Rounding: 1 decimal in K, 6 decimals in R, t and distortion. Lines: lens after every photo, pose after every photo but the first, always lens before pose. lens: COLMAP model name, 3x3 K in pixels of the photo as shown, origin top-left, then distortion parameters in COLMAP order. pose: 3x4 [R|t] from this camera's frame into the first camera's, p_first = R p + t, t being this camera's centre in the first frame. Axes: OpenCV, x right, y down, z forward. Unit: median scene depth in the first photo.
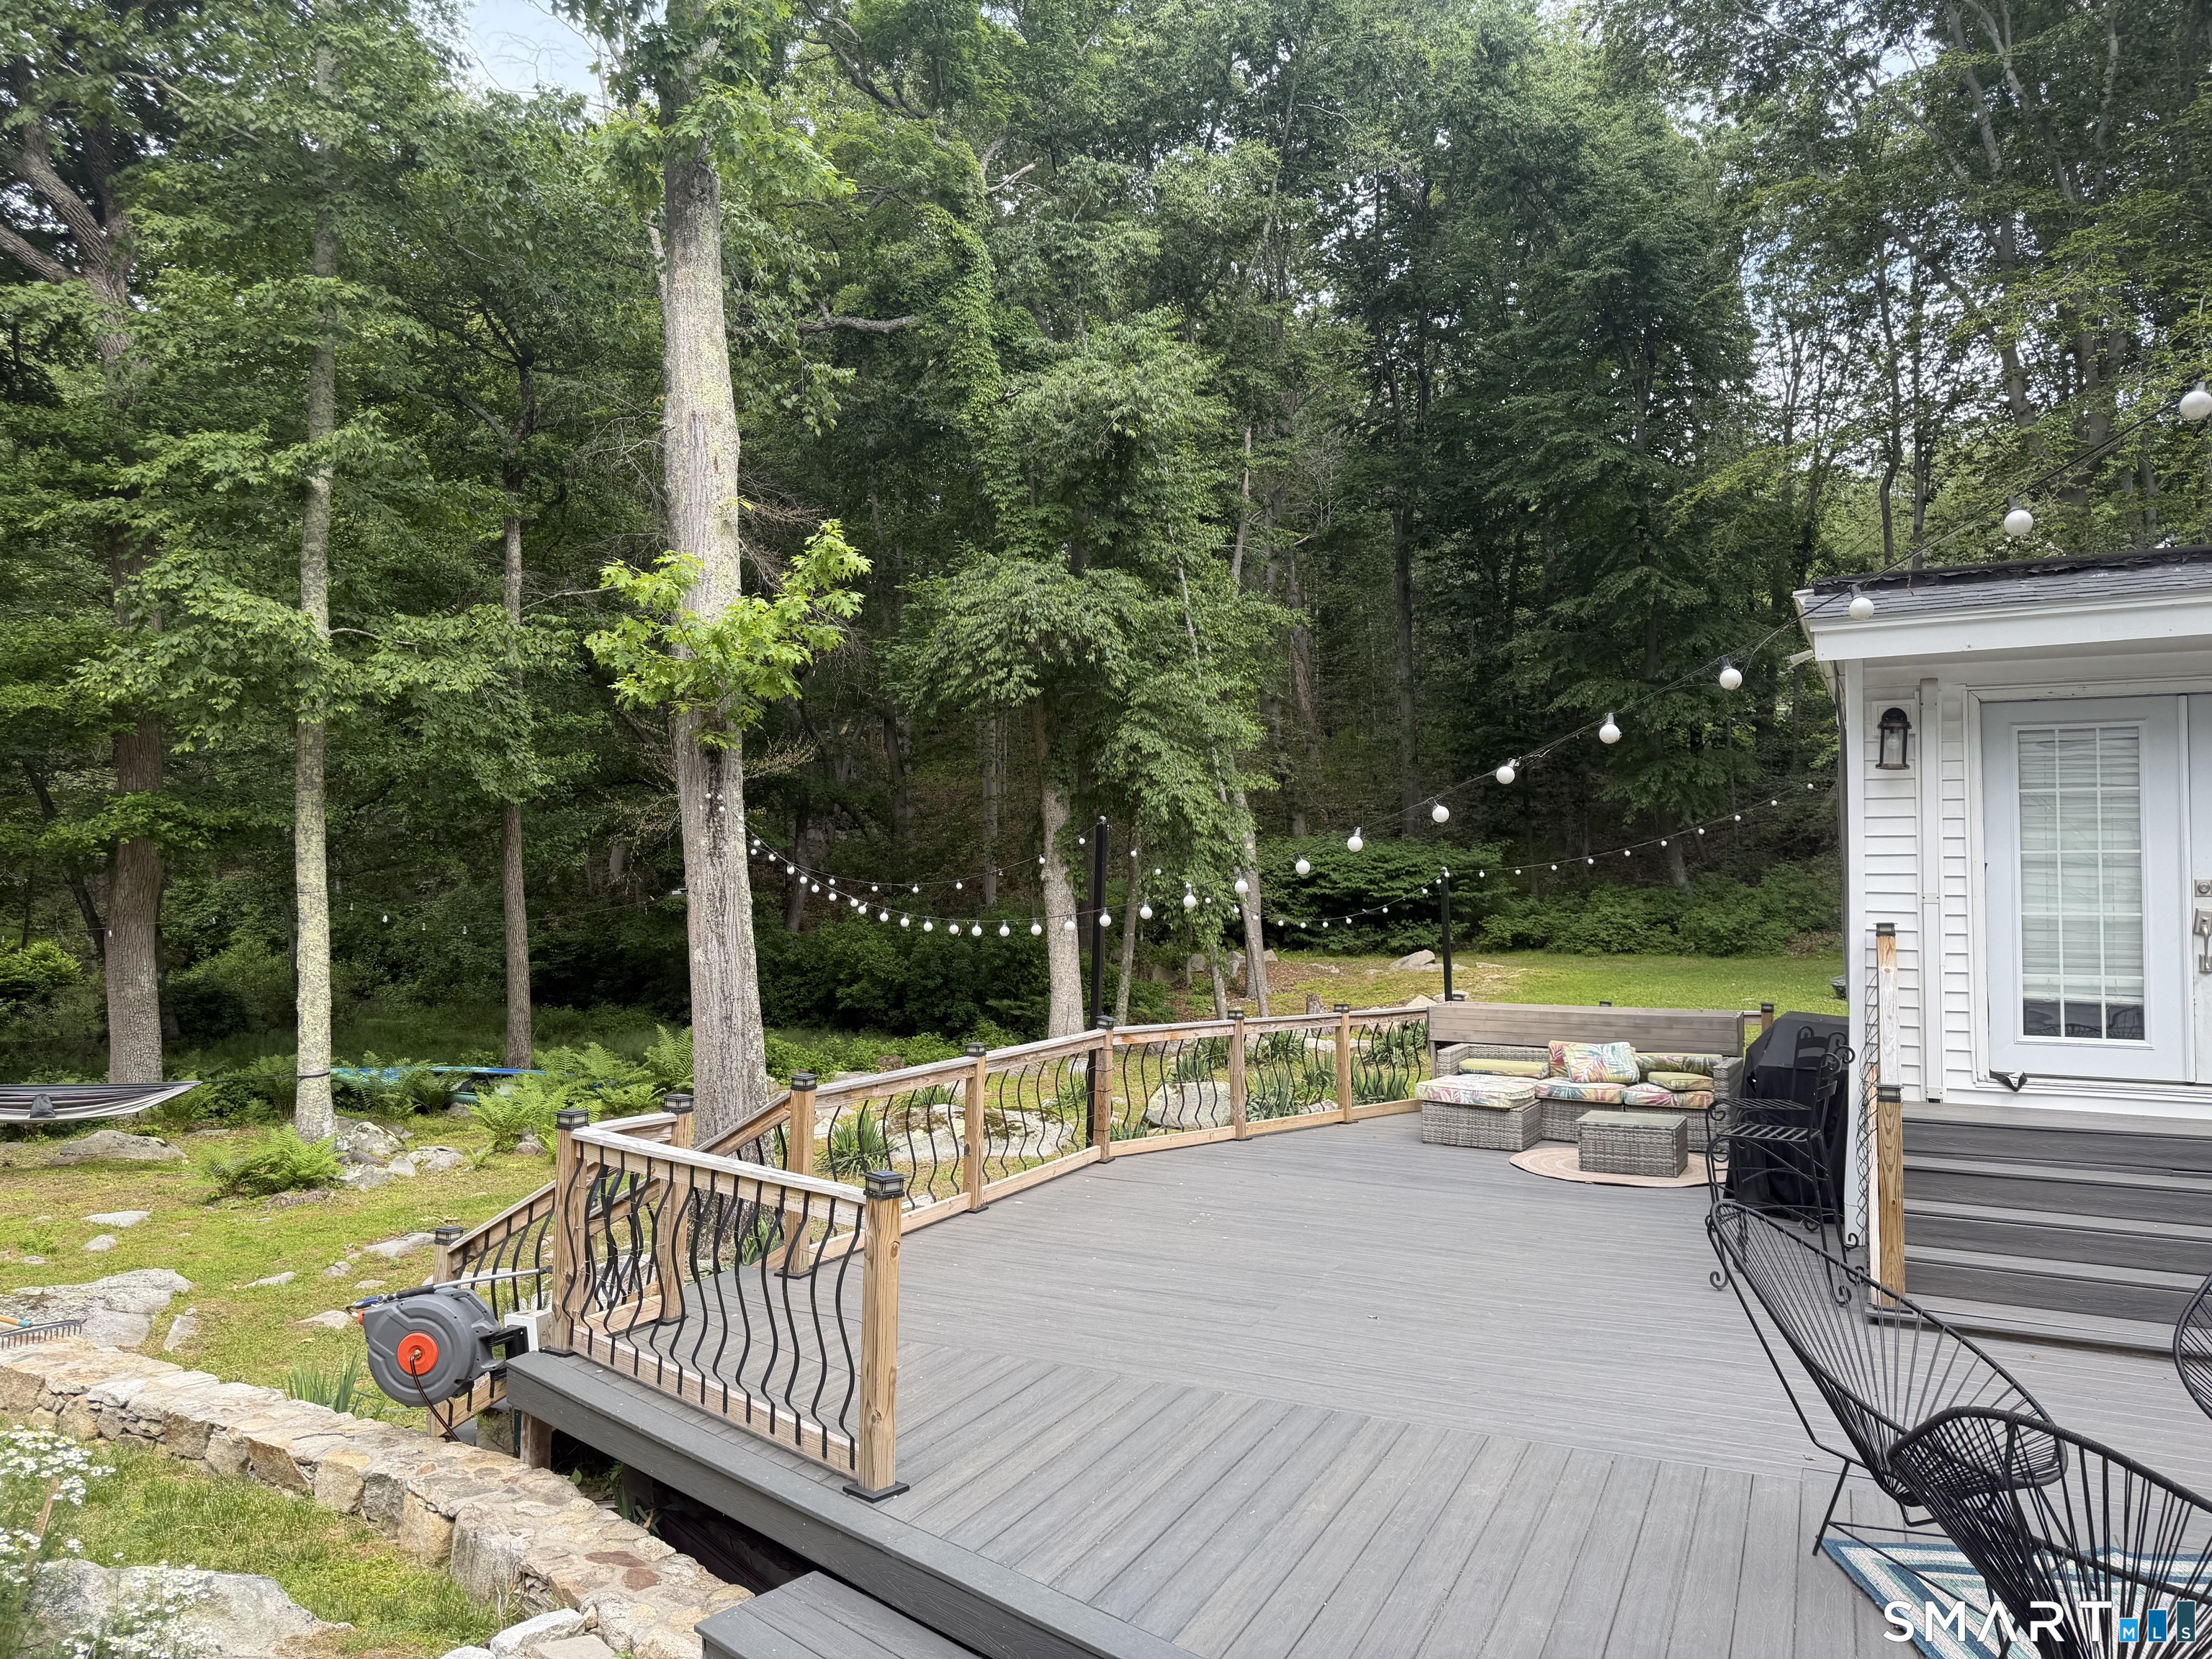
lens RADIAL K [[1536.7, 0, 1106.0], [0, 1536.7, 829.5], [0, 0, 1]] dist [-0.029704, 0.000840]
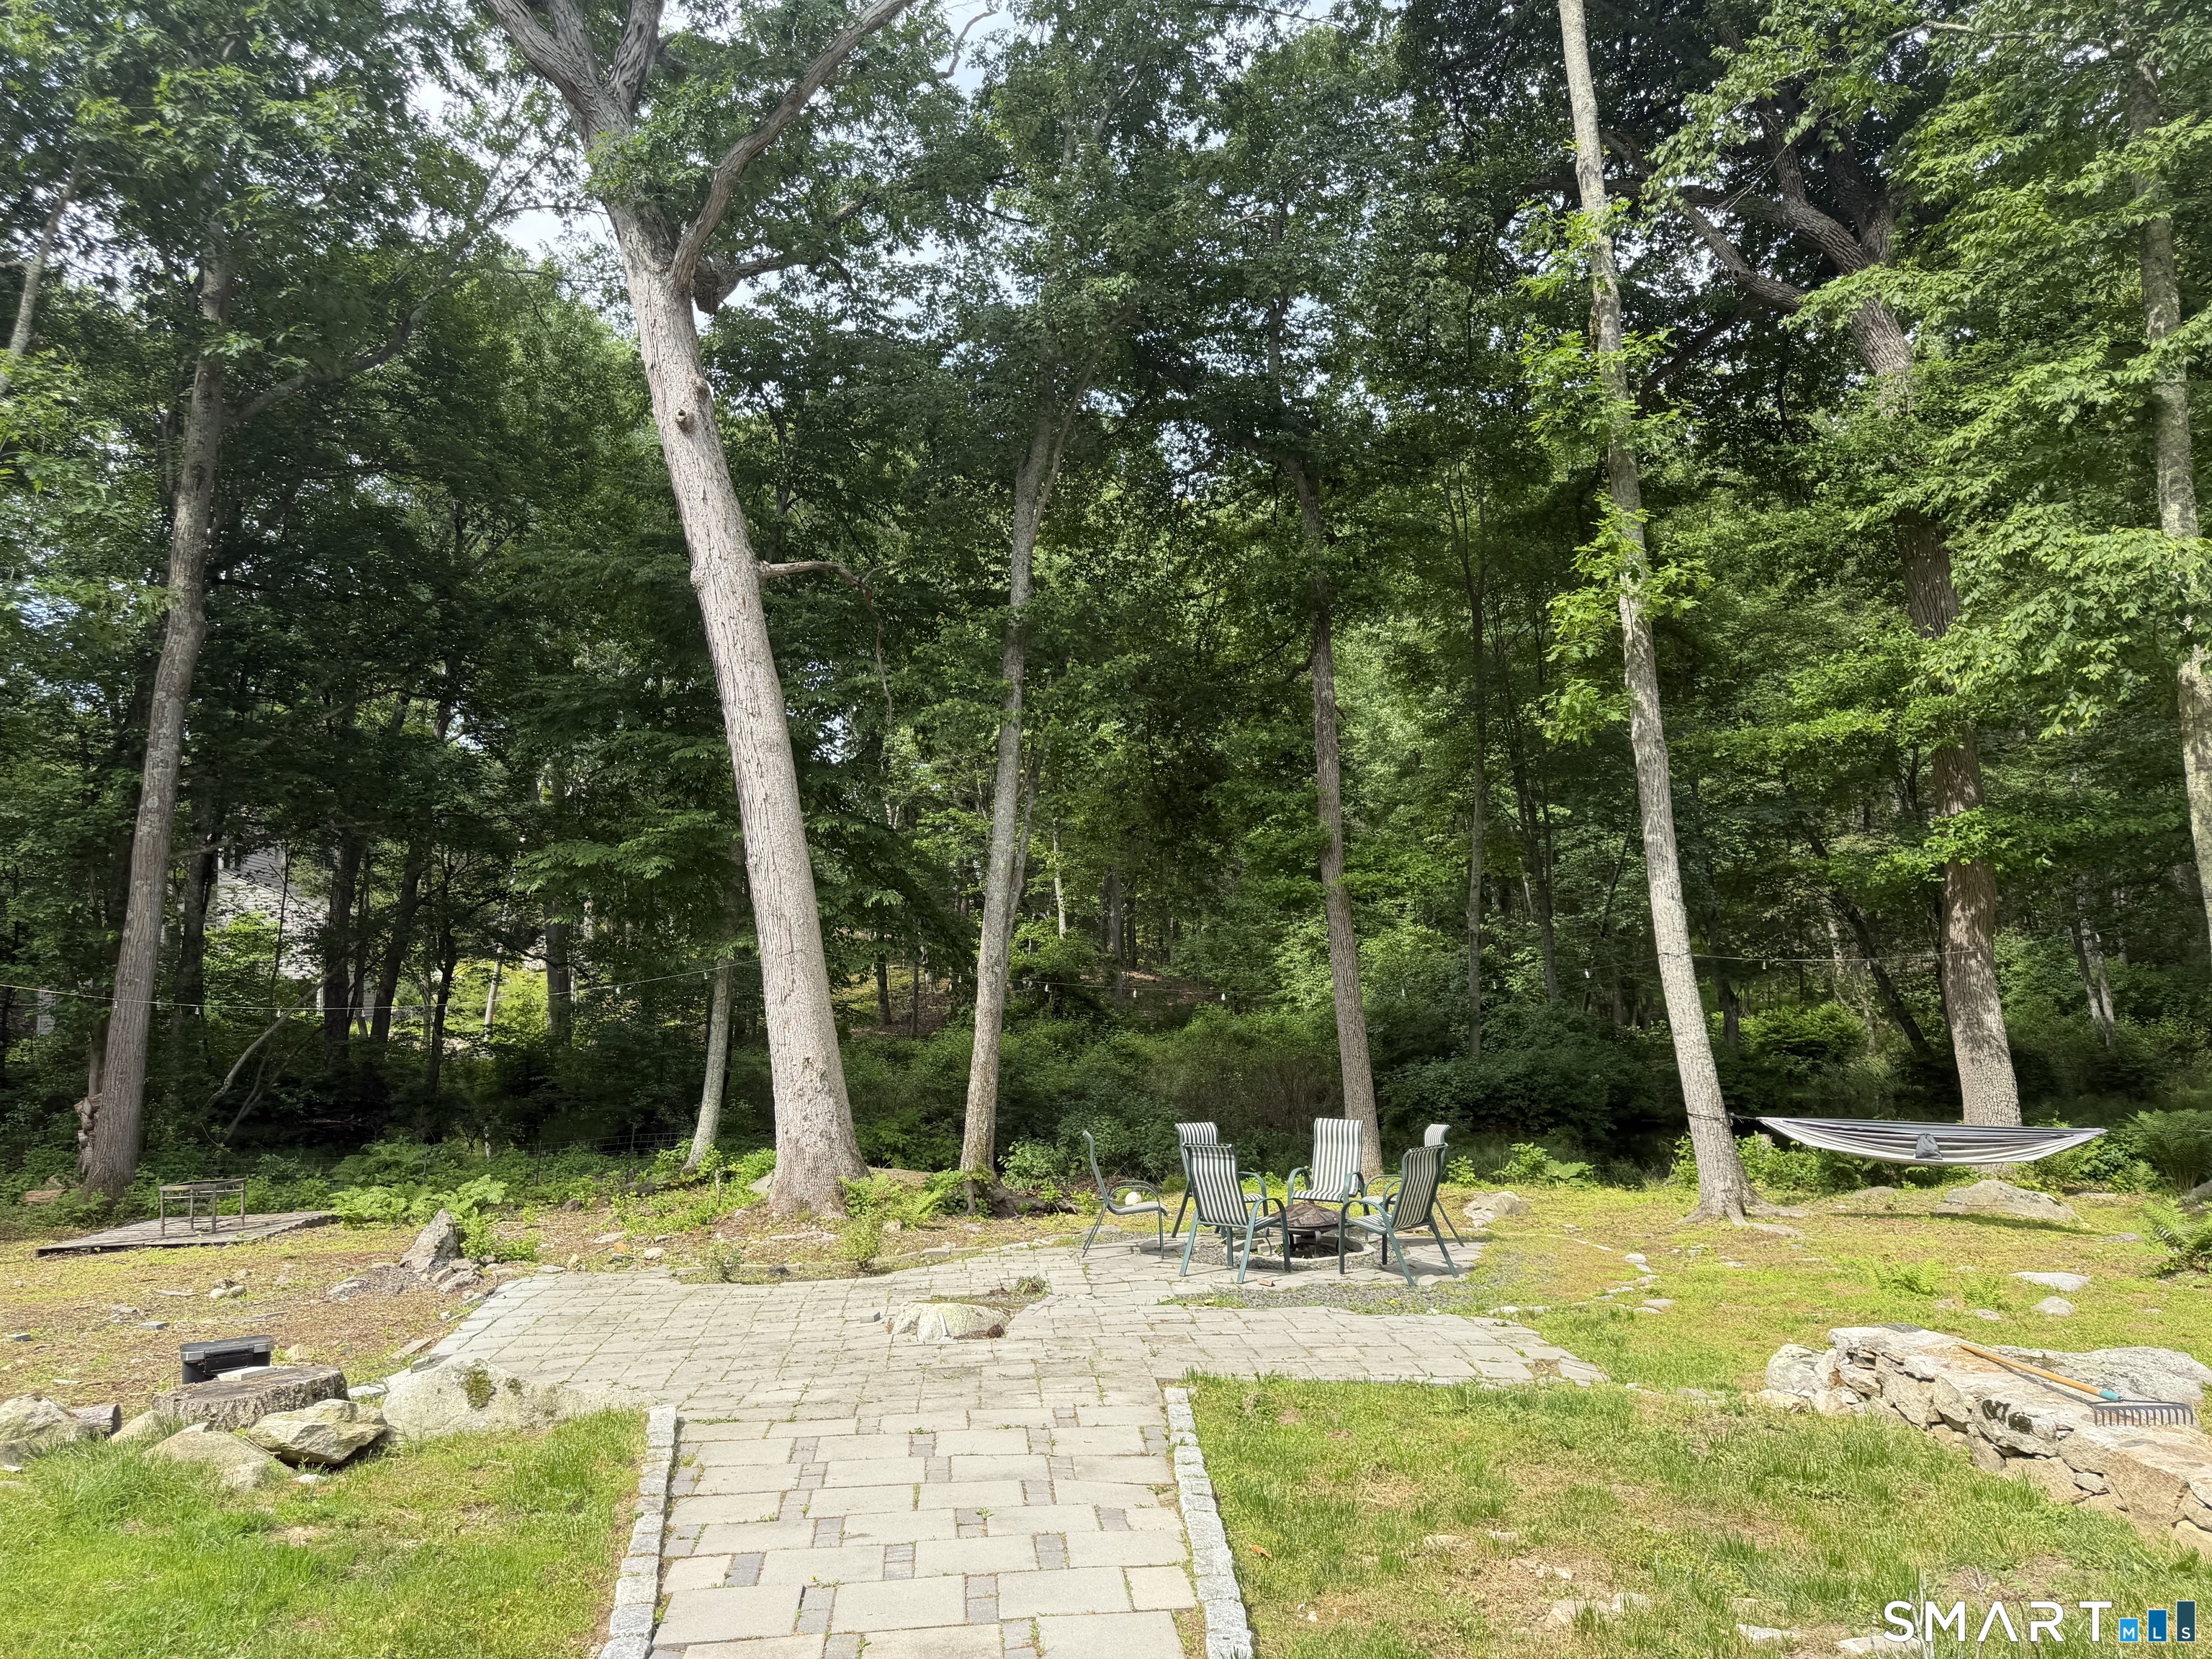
lens RADIAL K [[1536.7, 0, 1106.0], [0, 1536.7, 829.5], [0, 0, 1]] dist [-0.029704, 0.000840]
pose [[0.523937, -0.104955, -0.845266, -0.169303], [0.057413, 0.994474, -0.087895, 0.045780], [0.849820, -0.002478, 0.527068, 0.096109]]
